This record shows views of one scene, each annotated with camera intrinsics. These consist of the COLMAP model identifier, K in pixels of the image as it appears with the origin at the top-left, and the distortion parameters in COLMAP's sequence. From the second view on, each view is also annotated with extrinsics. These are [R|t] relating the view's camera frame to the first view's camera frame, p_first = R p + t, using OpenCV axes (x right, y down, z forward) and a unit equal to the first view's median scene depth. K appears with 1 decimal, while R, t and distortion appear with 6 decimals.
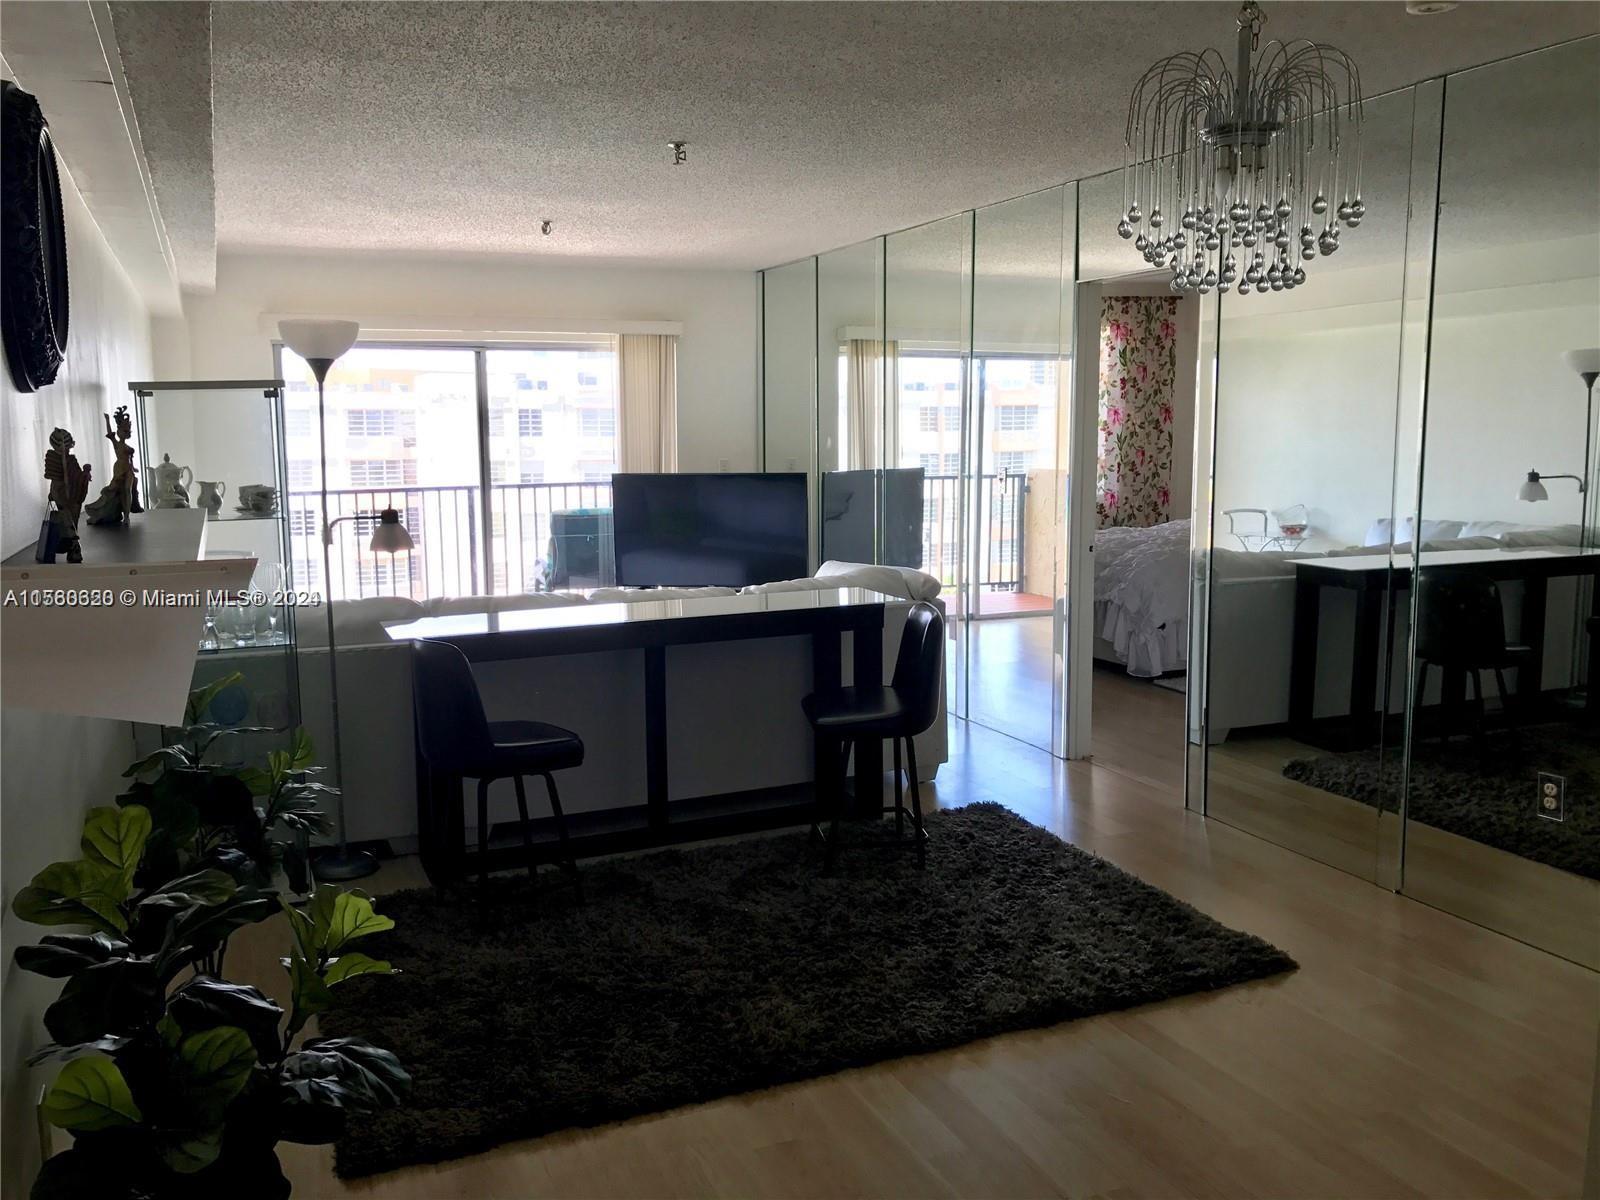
lens RADIAL K [[1325.1, 0, 800.6], [0, 1325.1, 602.5], [0, 0, 1]] dist [0.053778, -0.000268]
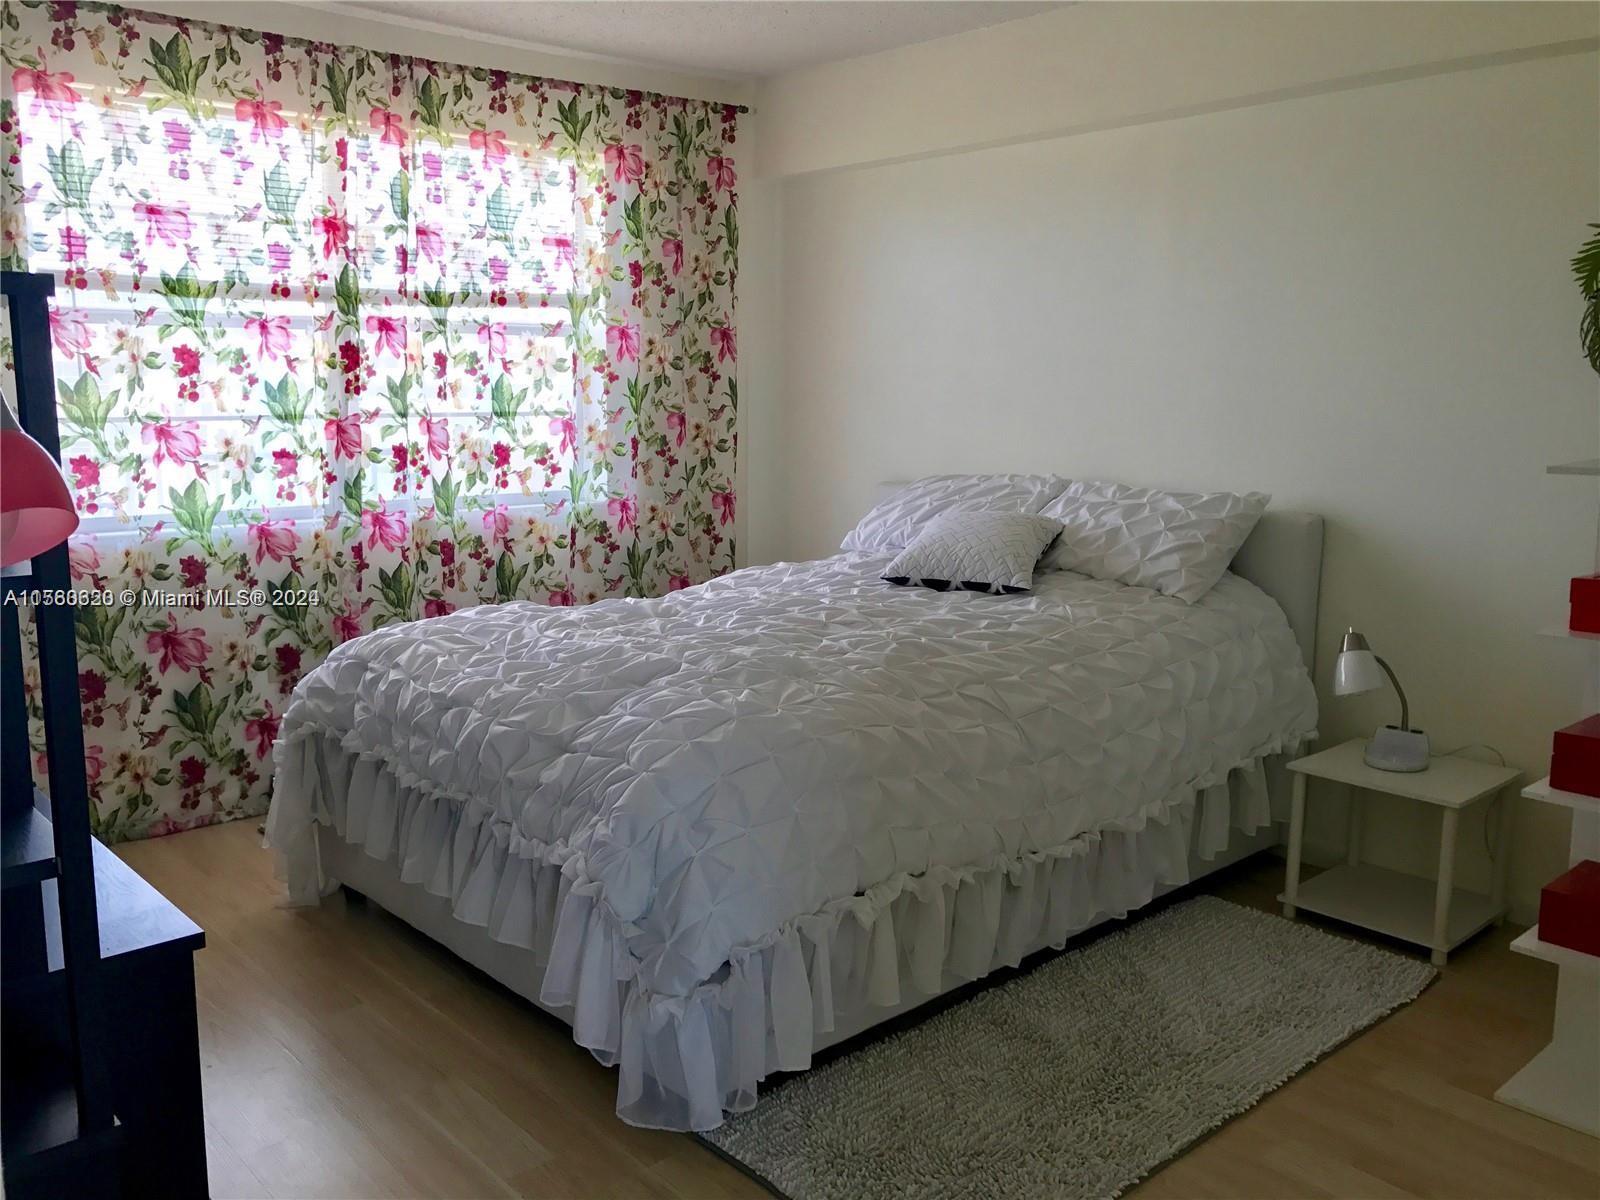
lens RADIAL K [[1325.1, 0, 802.9], [0, 1325.1, 599.5], [0, 0, 1]] dist [0.053778, -0.000268]
pose [[0.949819, -0.032052, 0.311155, 0.144394], [0.024869, 0.999325, 0.027024, -0.057461], [-0.311811, -0.017929, 0.949975, 0.514752]]
